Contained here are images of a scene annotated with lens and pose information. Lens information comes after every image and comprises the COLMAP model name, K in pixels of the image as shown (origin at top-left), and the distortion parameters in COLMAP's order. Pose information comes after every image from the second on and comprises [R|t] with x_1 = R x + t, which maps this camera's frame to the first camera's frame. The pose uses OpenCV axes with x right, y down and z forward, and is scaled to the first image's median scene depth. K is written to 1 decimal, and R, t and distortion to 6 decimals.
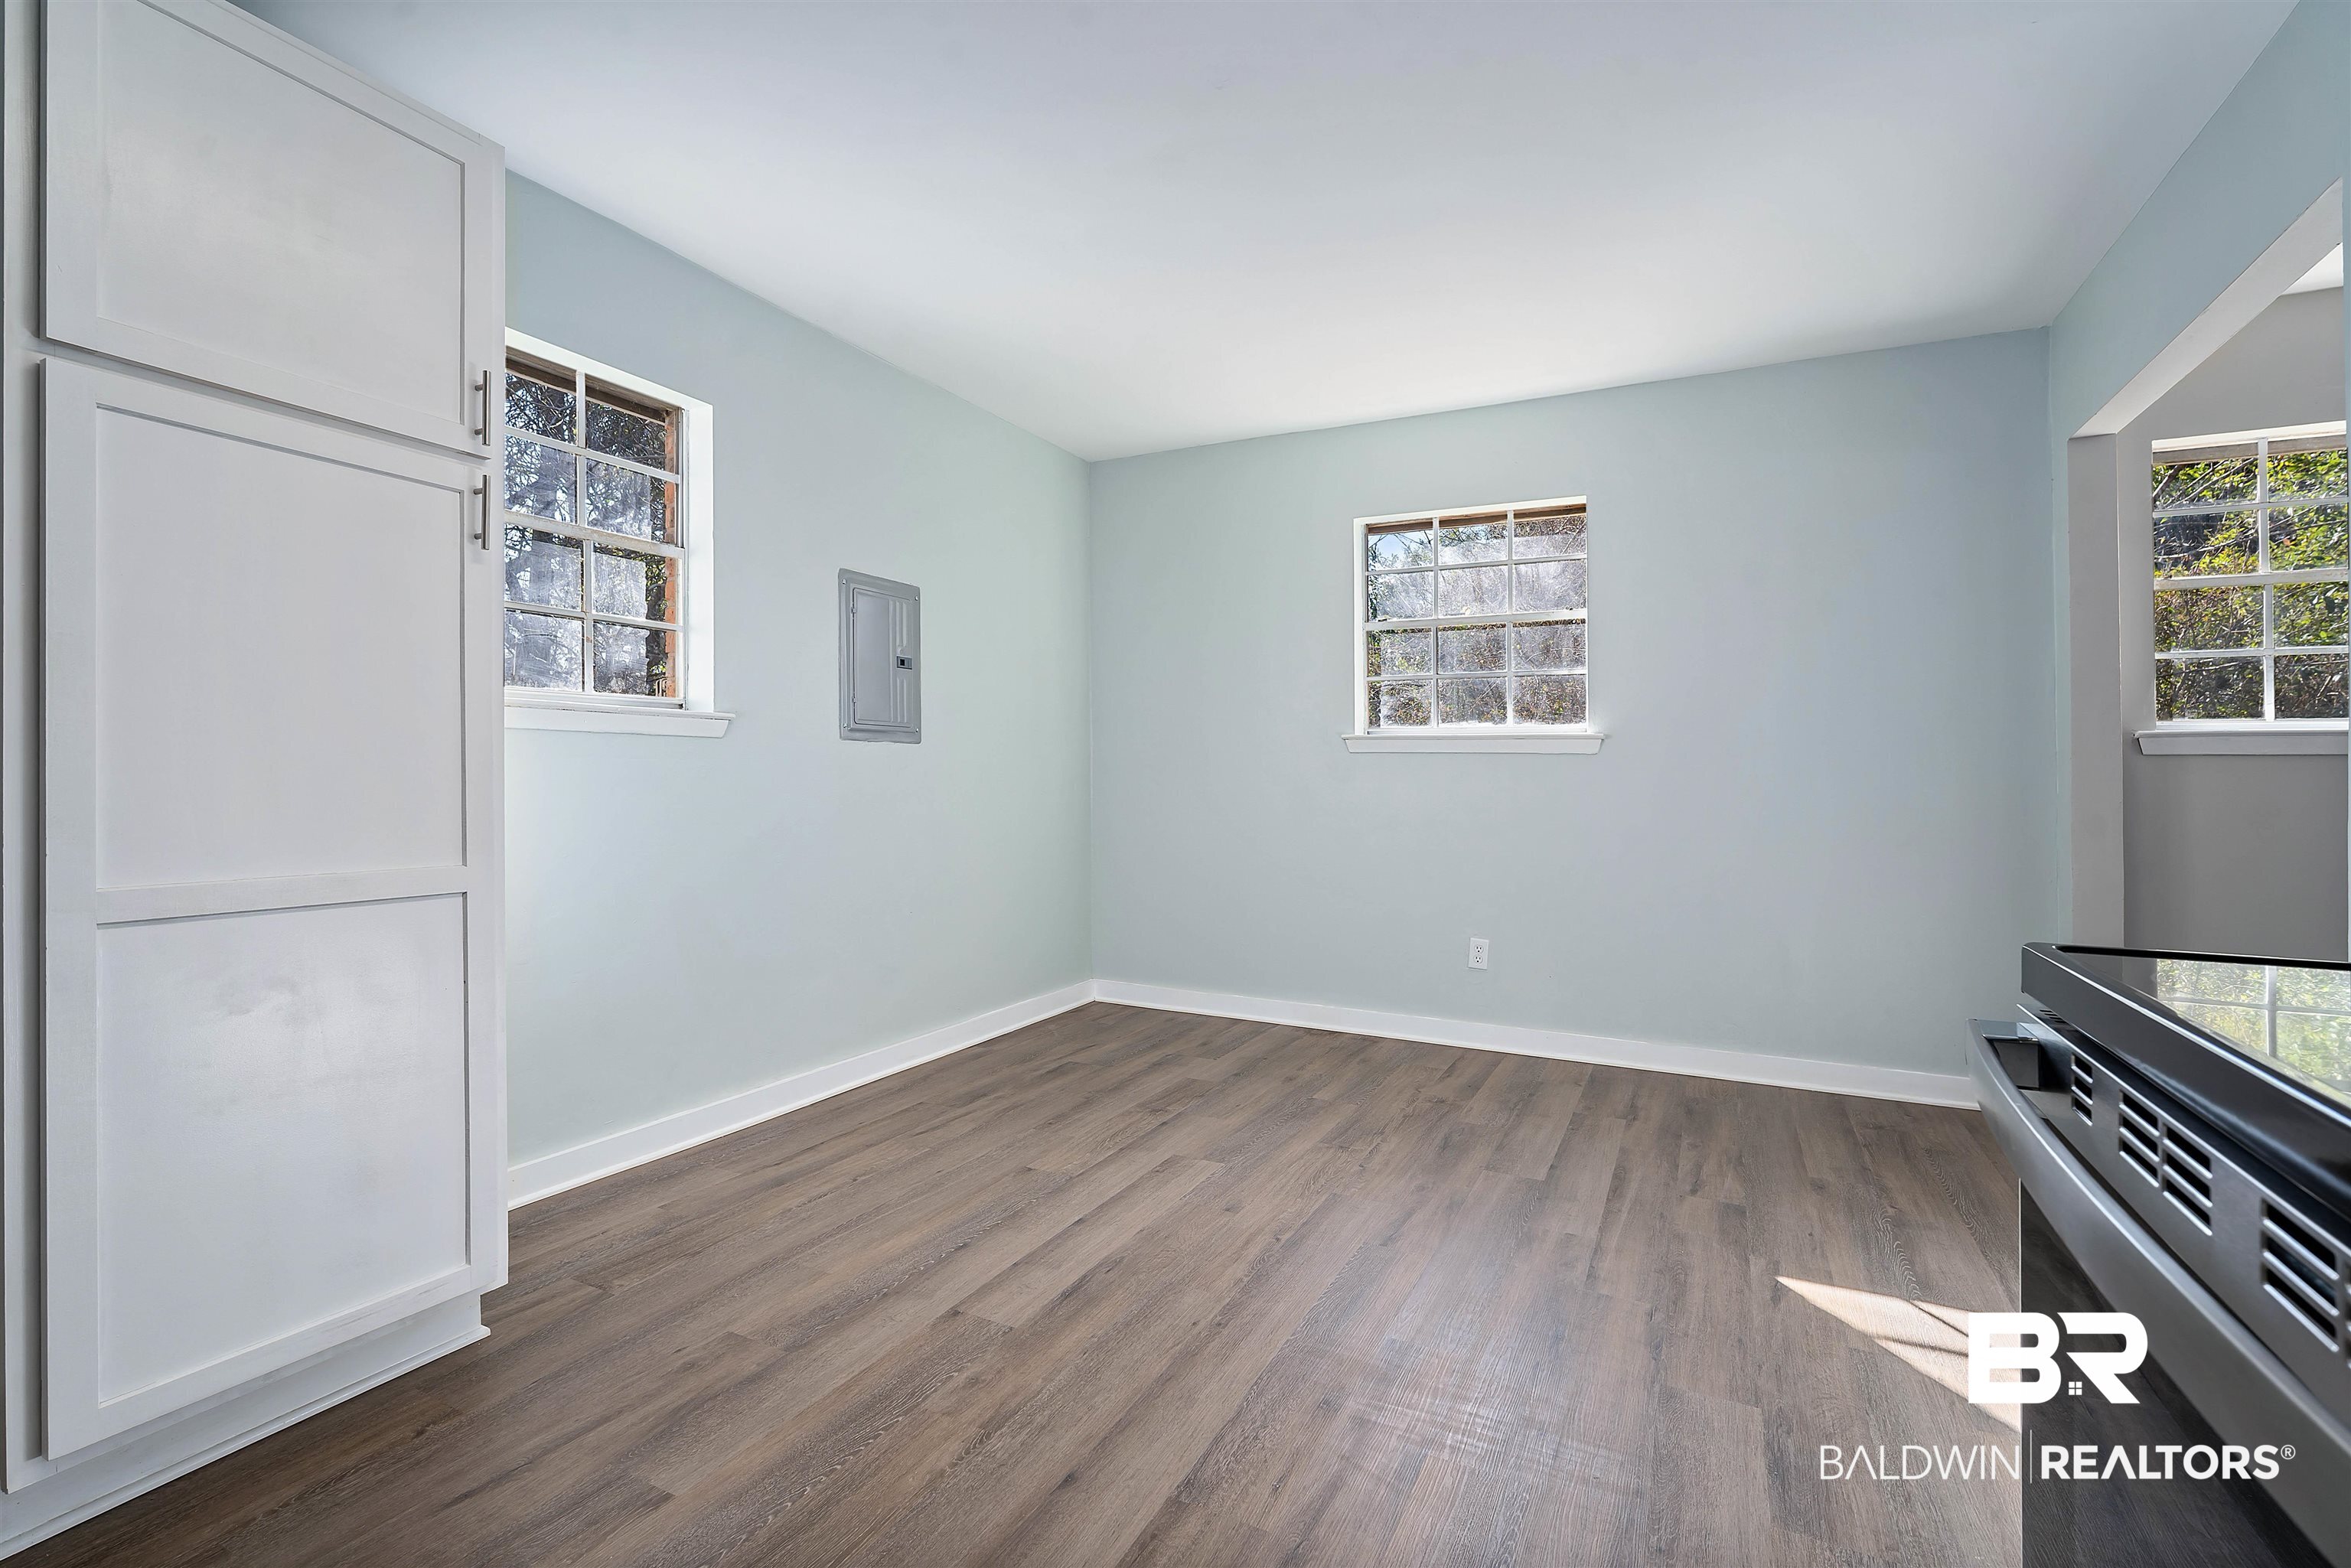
lens RADIAL K [[1039.8, 0, 1190.0], [0, 1039.8, 783.2], [0, 0, 1]] dist [-0.016318, -0.000626]
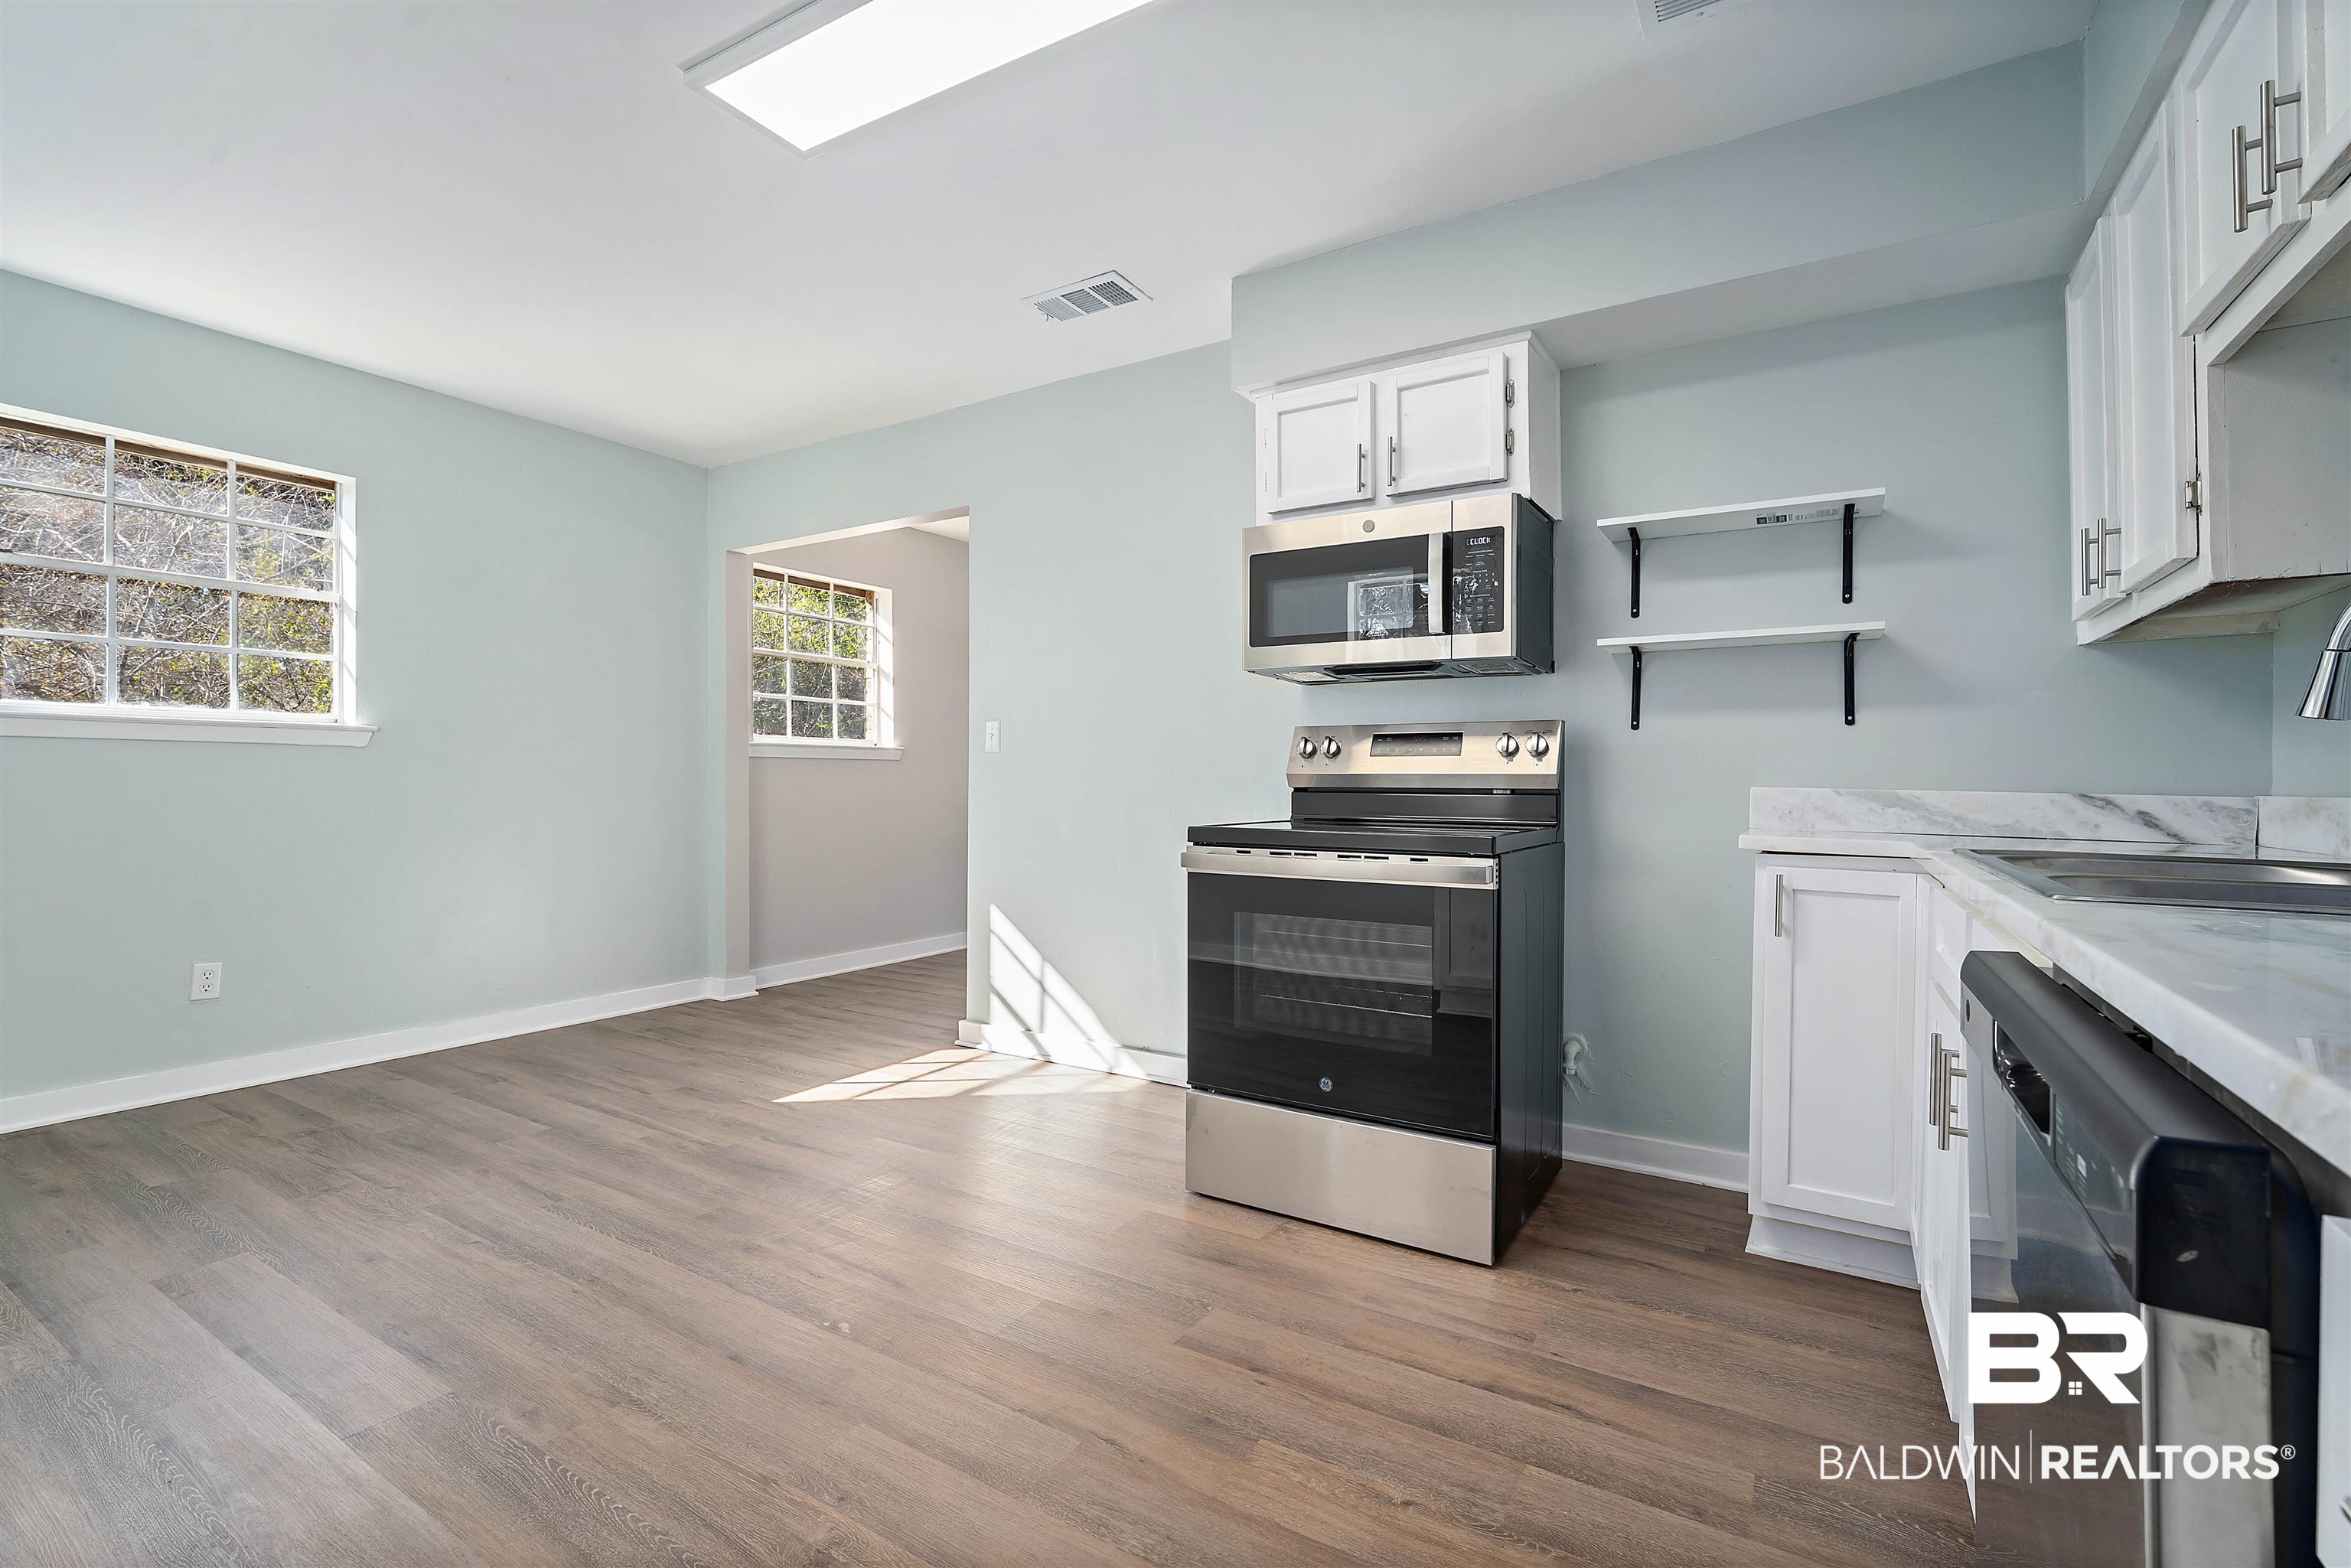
lens RADIAL K [[1039.8, 0, 1190.0], [0, 1039.8, 783.2], [0, 0, 1]] dist [-0.016318, -0.000626]
pose [[0.081064, -0.014291, 0.996606, -0.665466], [0.001496, 0.999898, 0.014216, -0.009073], [-0.996708, 0.000339, 0.081077, 0.192011]]
